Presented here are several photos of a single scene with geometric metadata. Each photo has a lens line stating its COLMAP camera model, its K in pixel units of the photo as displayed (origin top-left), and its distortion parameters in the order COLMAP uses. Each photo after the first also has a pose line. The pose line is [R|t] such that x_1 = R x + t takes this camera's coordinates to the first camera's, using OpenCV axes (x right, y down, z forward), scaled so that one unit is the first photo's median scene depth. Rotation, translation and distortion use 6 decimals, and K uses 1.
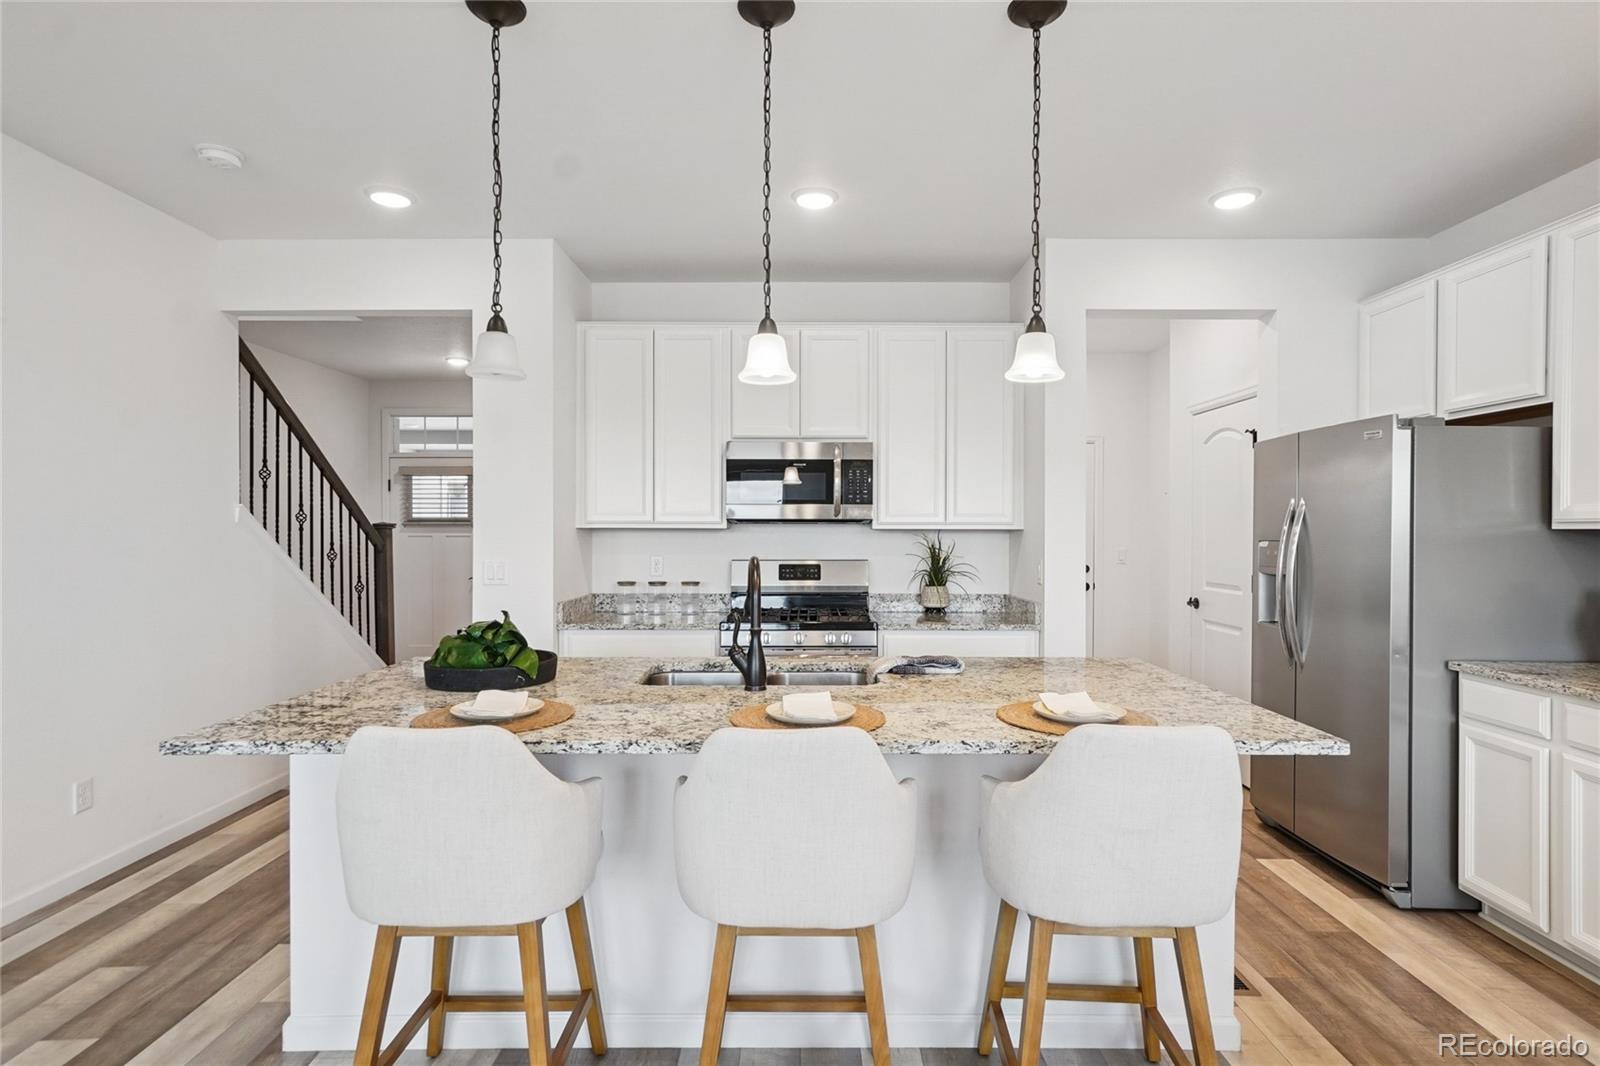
lens RADIAL K [[825.0, 0, 791.3], [0, 825.0, 510.5], [0, 0, 1]] dist [-0.000700, 0.012500]
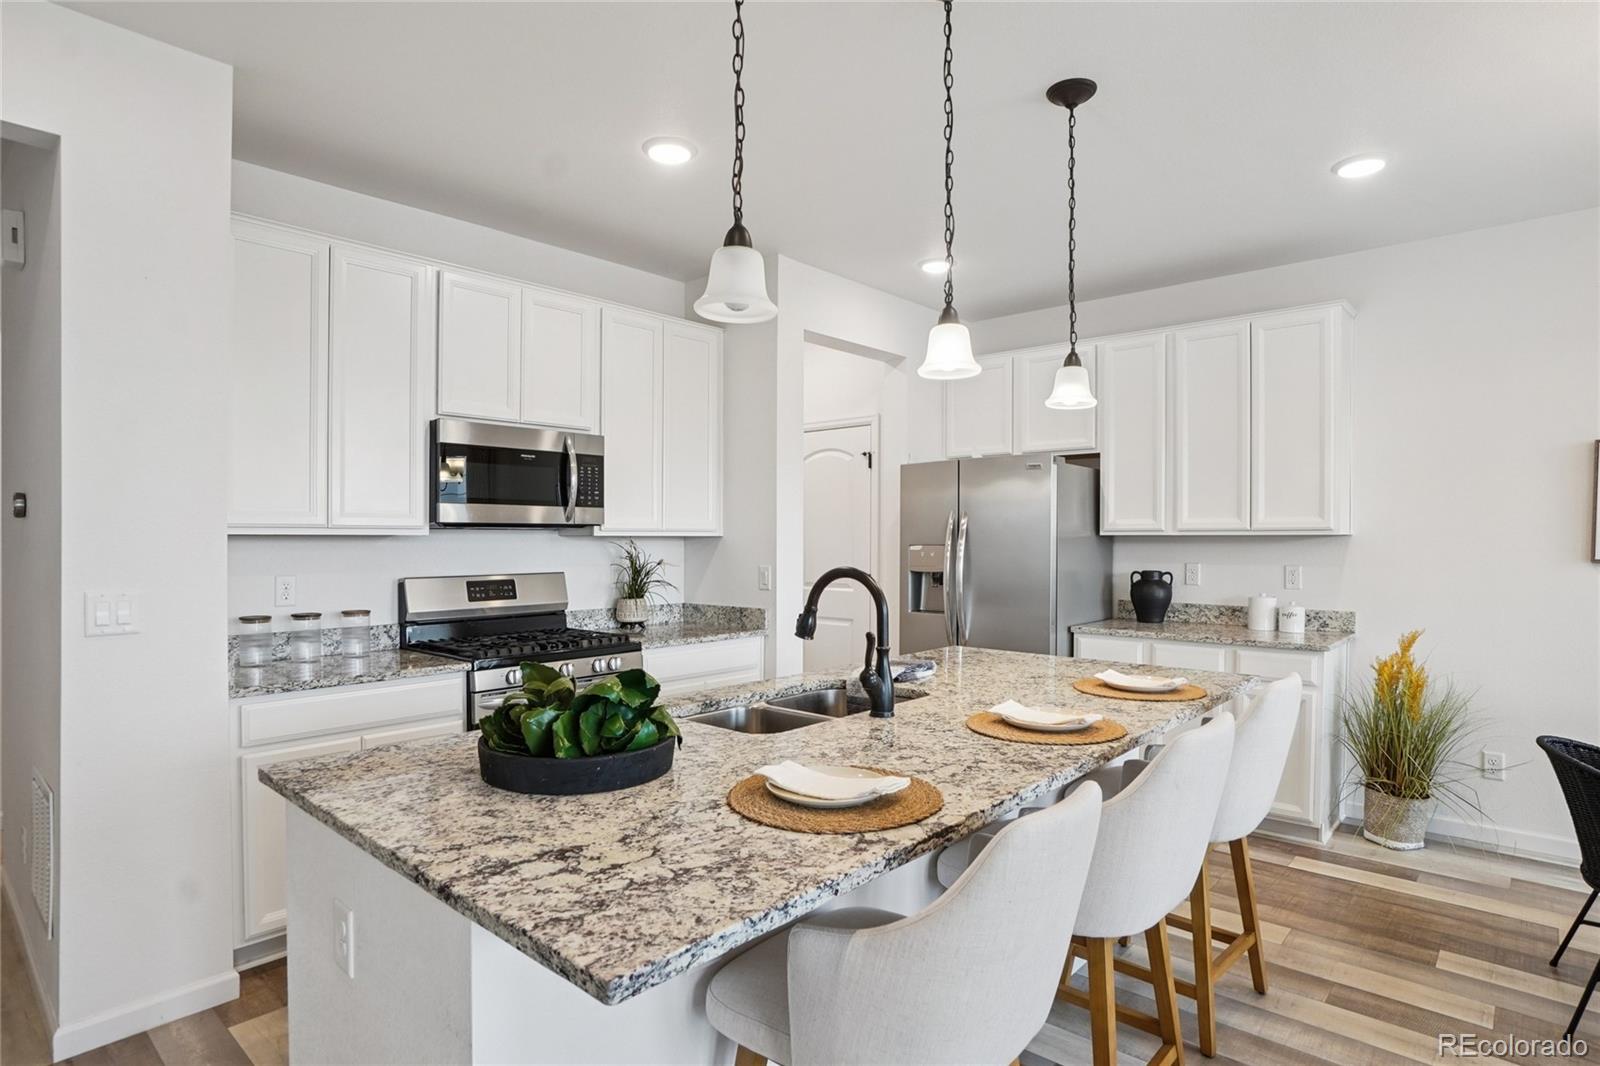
lens RADIAL K [[861.9, 0, 800.0], [0, 861.9, 533.0], [0, 0, 1]] dist [-0.061086, -0.000306]
pose [[0.661505, 0.001224, 0.749940, -0.439365], [-0.016527, 0.999780, 0.012945, 0.004138], [-0.749759, -0.020957, 0.661379, 0.247910]]
